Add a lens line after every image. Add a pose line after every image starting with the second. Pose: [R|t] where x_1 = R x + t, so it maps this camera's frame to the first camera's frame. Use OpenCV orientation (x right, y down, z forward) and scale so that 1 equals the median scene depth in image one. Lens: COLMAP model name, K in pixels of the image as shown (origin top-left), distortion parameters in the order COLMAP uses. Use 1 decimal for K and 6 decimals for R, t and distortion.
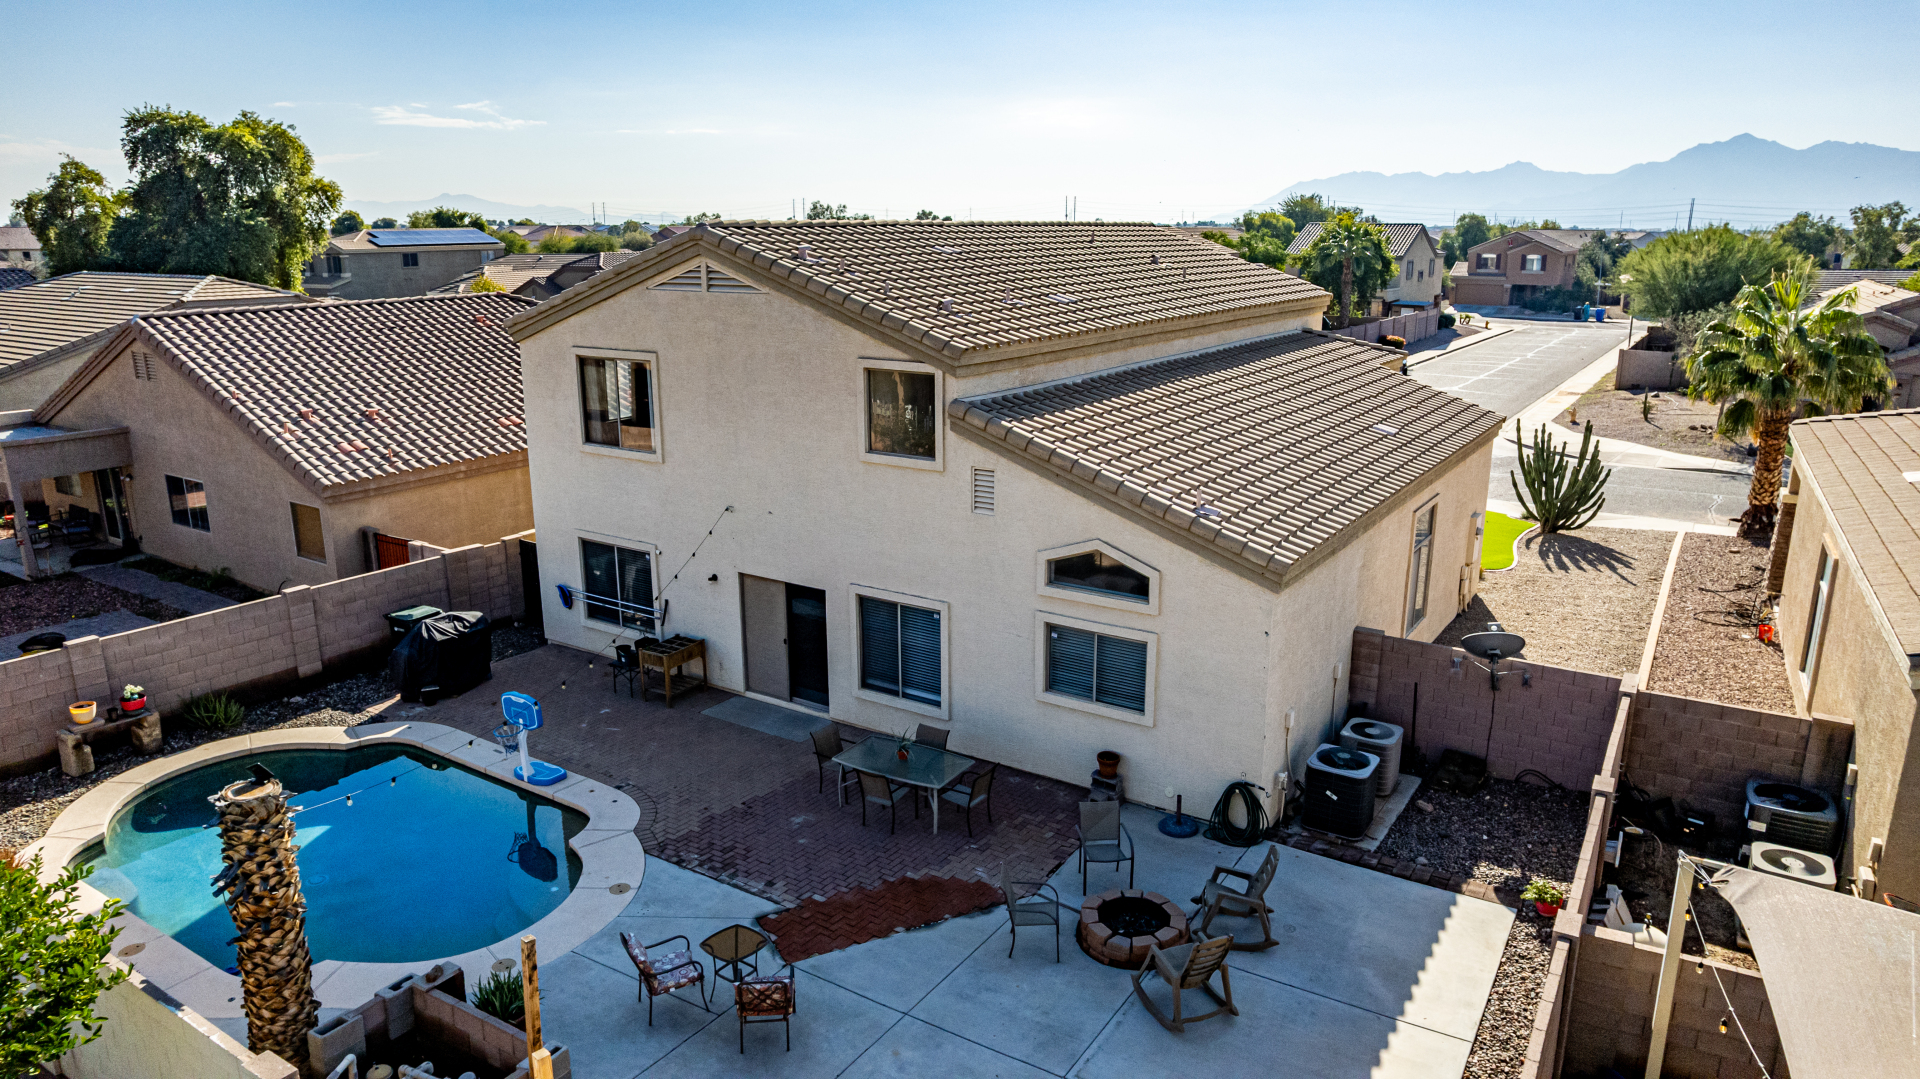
lens RADIAL K [[1223.8, 0, 962.7], [0, 1223.8, 531.5], [0, 0, 1]] dist [-0.071370, 0.056245]
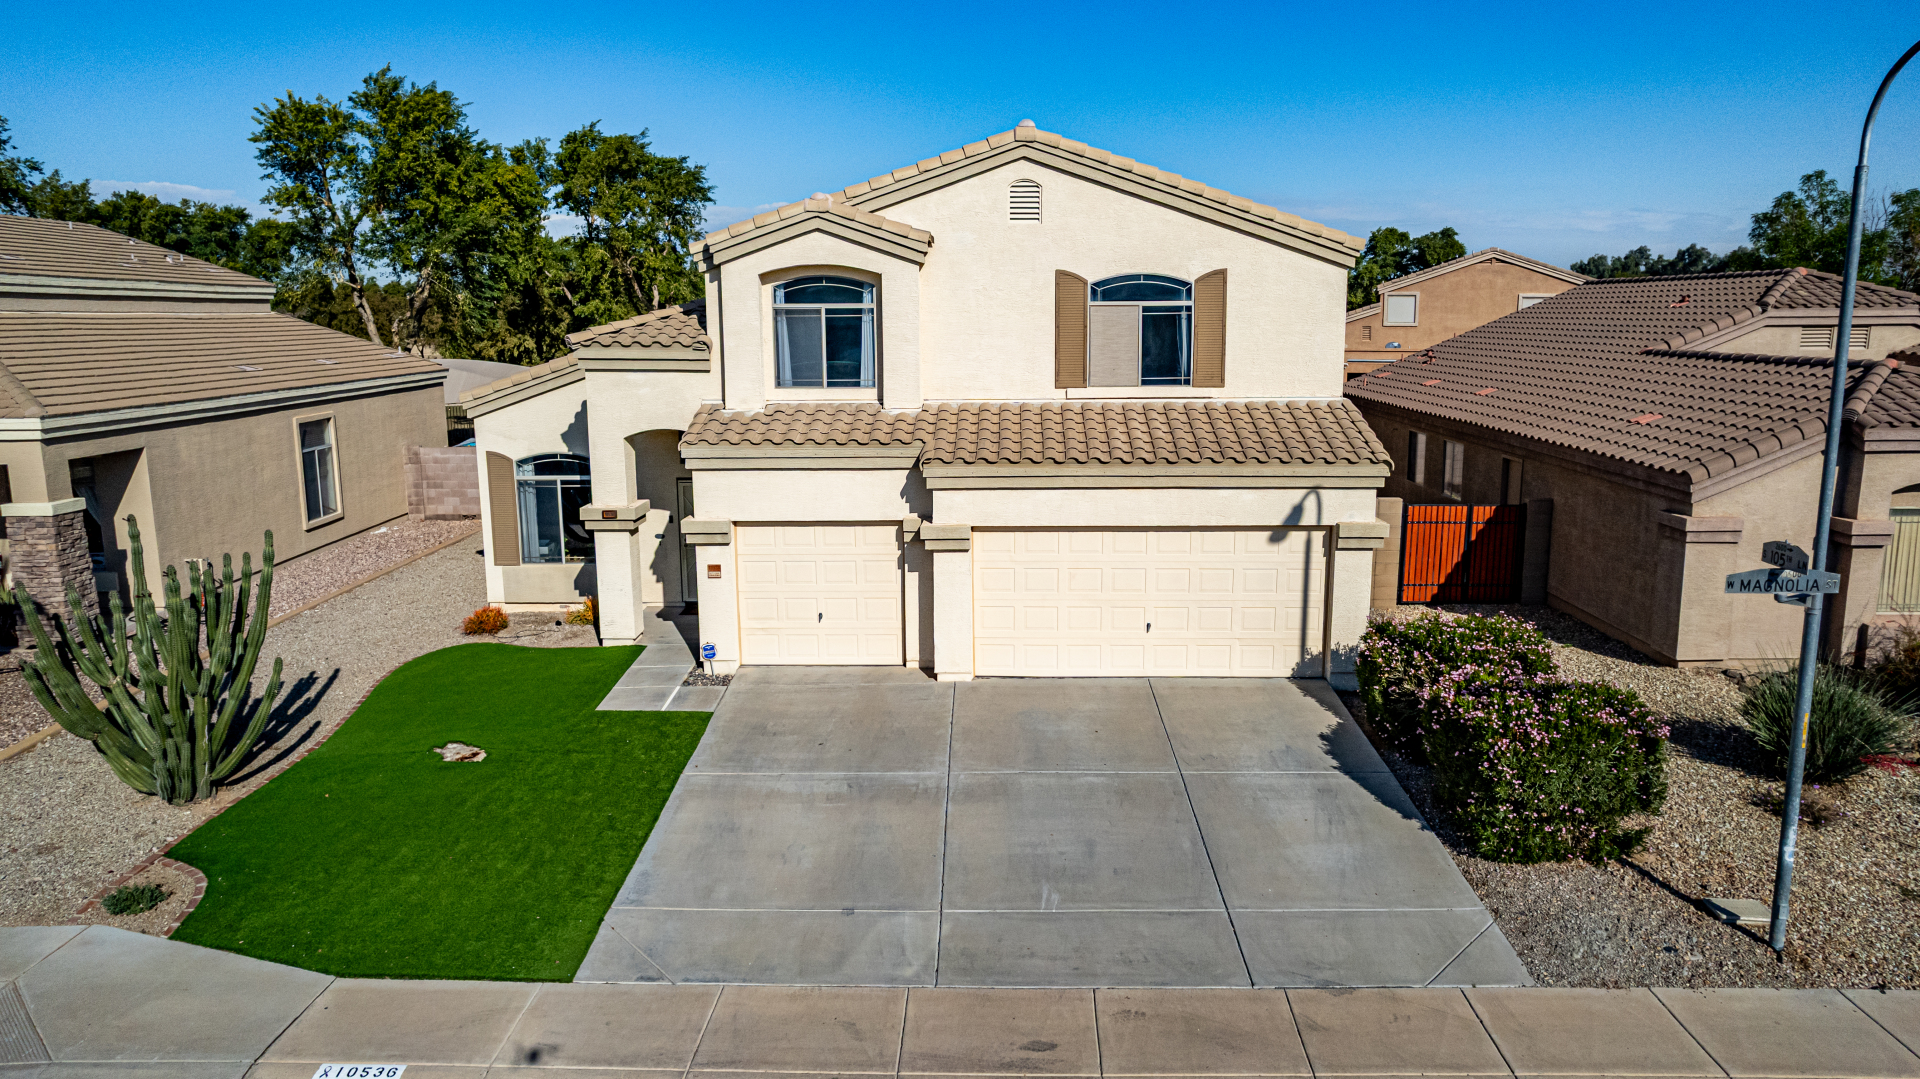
lens RADIAL K [[1223.8, 0, 997.2], [0, 1223.8, 562.1], [0, 0, 1]] dist [-0.071370, 0.056245]
pose [[-0.833114, 0.125605, -0.538651, 0.804393], [-0.123413, 0.907106, 0.402403, -0.482798], [0.539157, 0.401724, -0.740221, 2.470868]]
